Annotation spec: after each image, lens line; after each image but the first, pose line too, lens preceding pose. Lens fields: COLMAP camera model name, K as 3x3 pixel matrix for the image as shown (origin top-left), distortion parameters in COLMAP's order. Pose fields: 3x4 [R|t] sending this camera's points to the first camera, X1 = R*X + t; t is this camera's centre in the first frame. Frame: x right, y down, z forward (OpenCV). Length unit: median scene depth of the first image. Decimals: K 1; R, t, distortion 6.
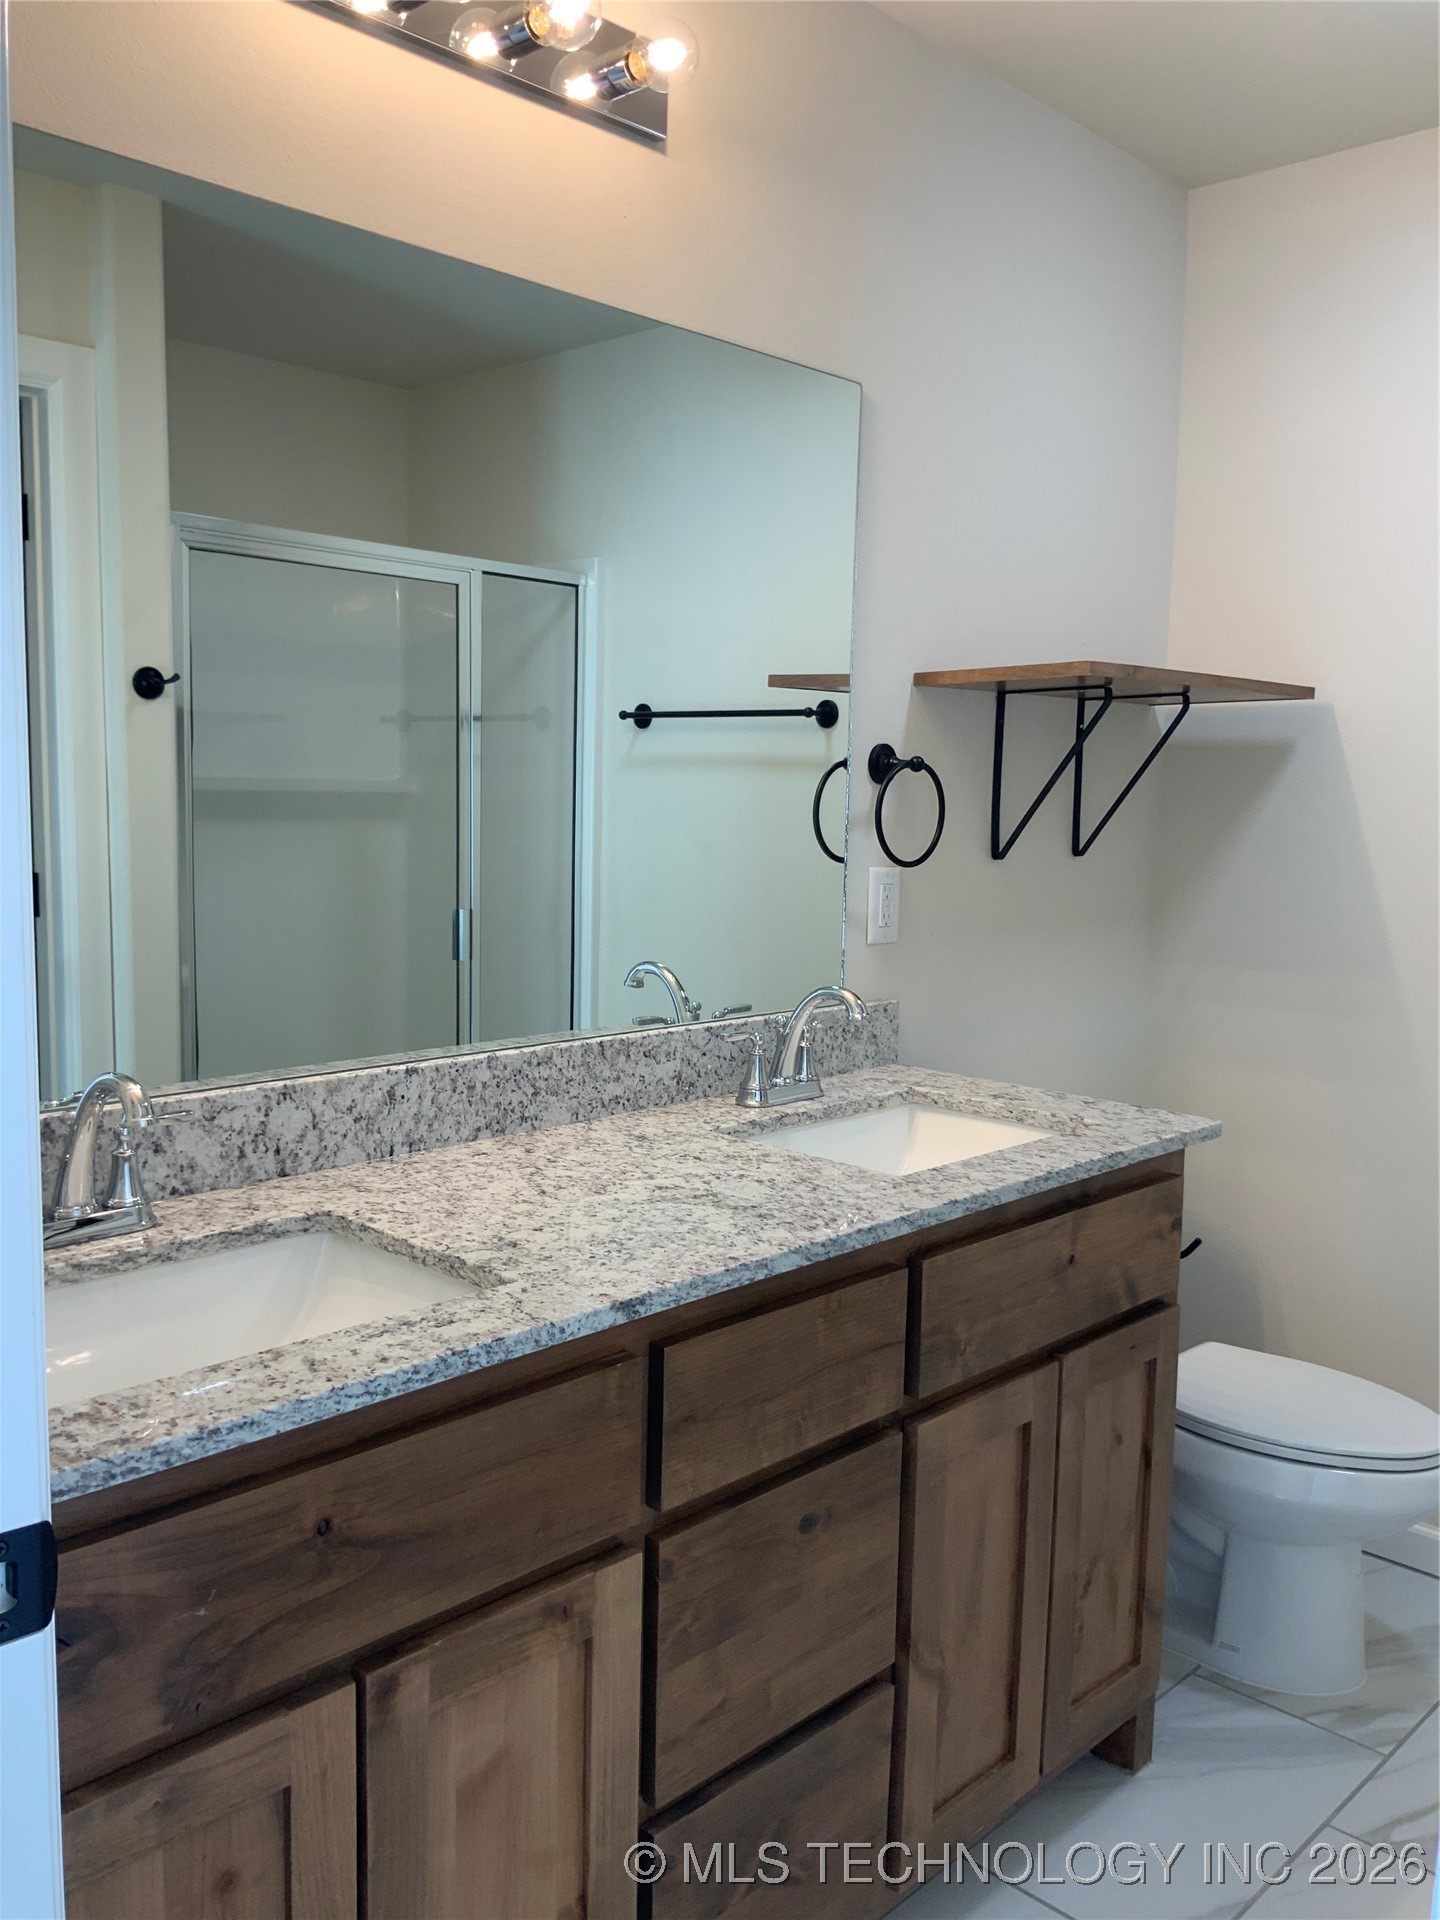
lens RADIAL K [[1595.3, 0, 699.7], [0, 1595.3, 982.8], [0, 0, 1]] dist [0.055996, -0.008210]
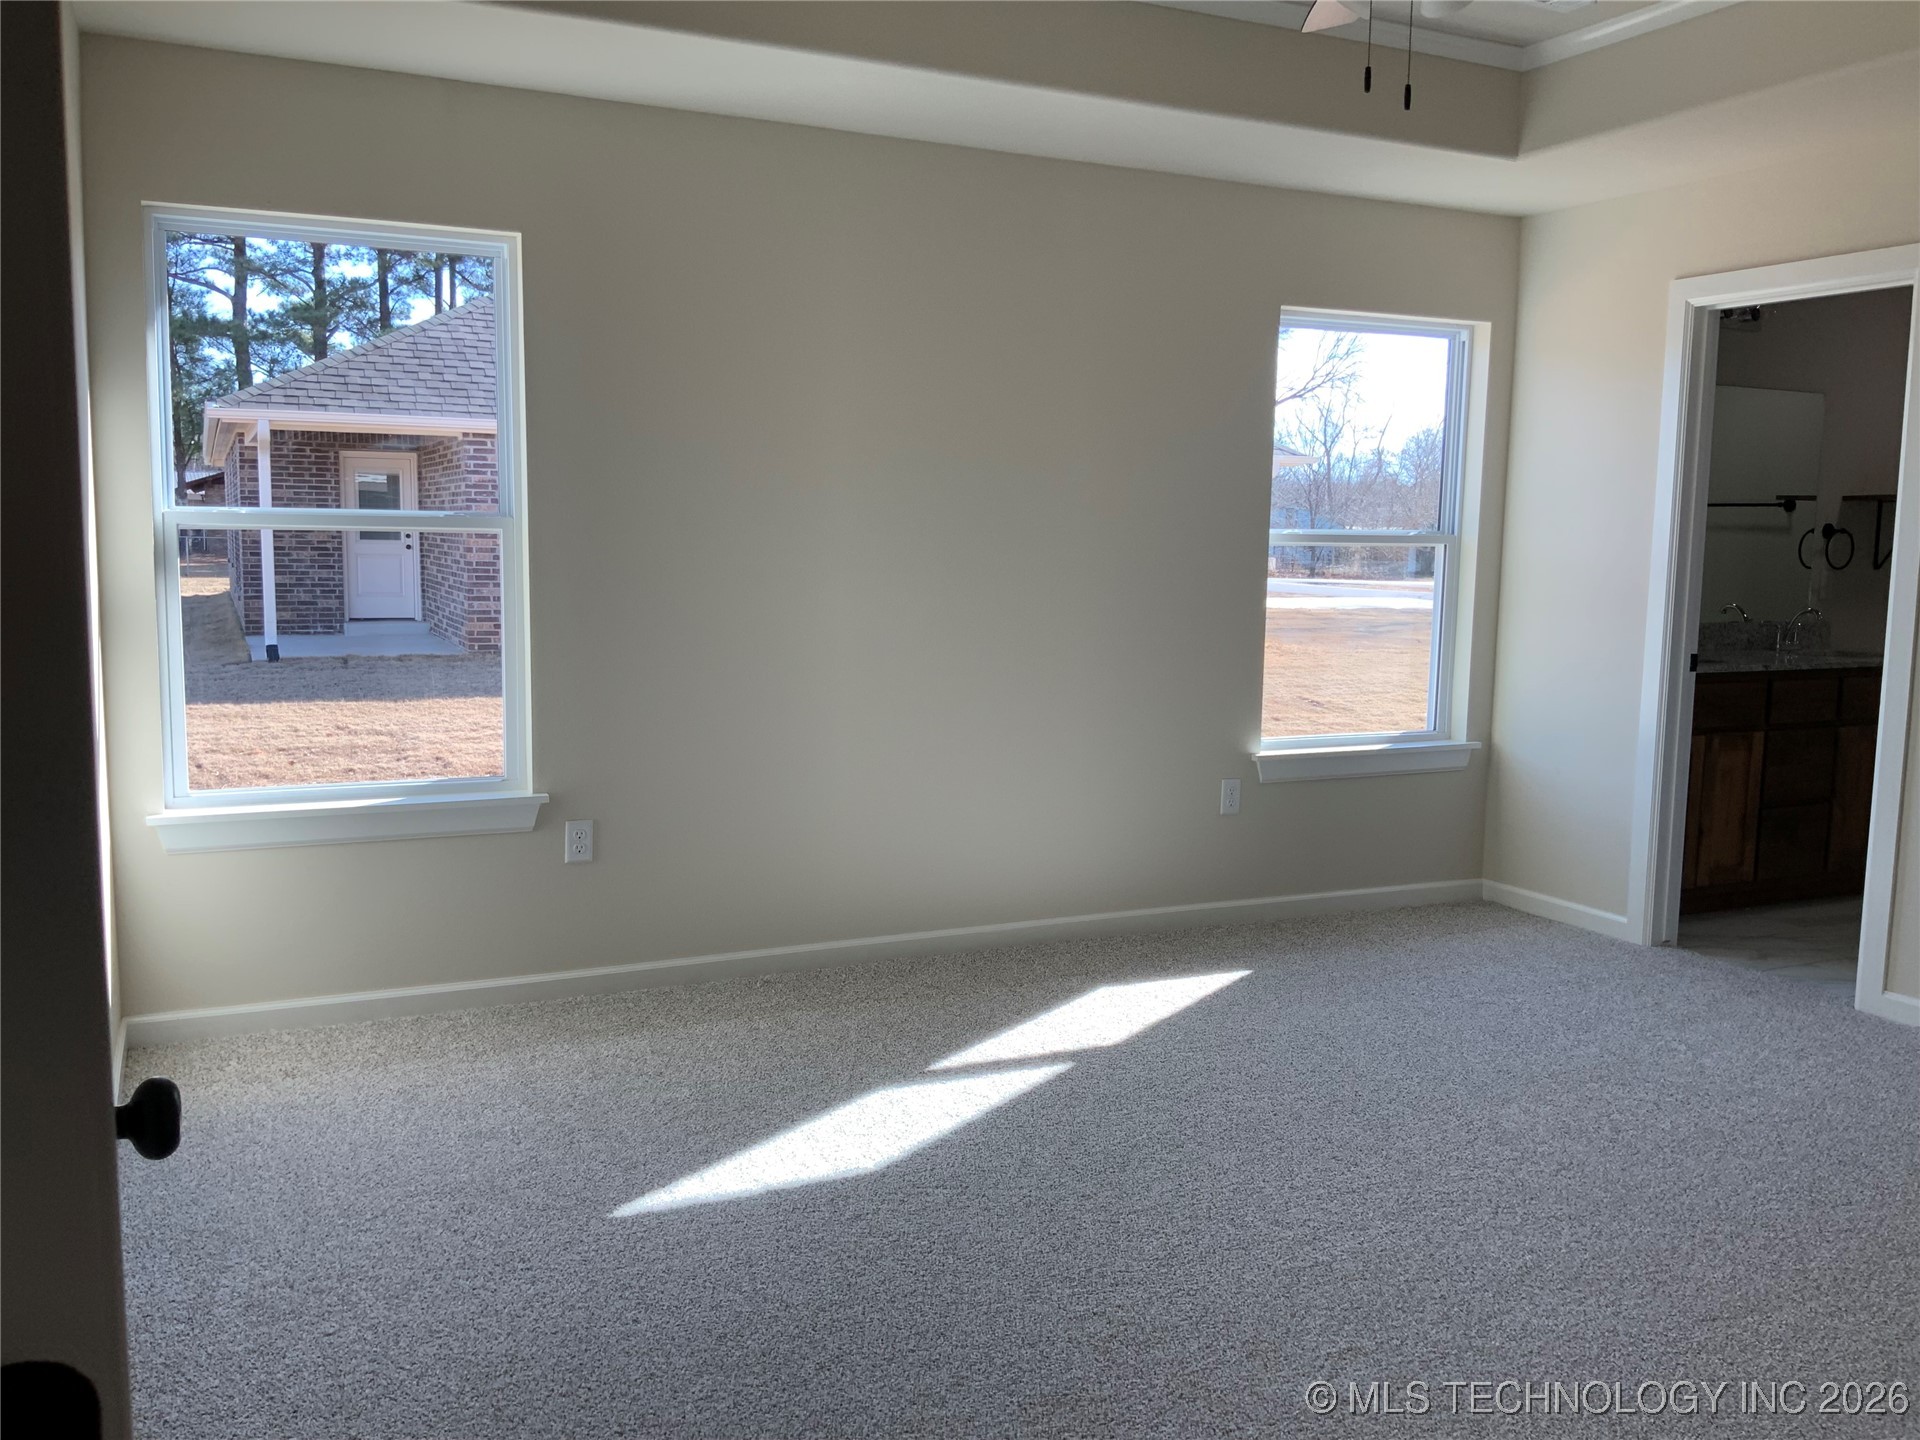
lens RADIAL K [[1620.0, 0, 960.0], [0, 1620.0, 720.0], [0, 0, 1]] dist [0.035448, -0.007651]
pose [[0.943125, 0.035546, -0.330532, -0.484385], [-0.037254, 0.999305, 0.001169, 0.324618], [0.330344, 0.011211, 0.943794, -2.924812]]
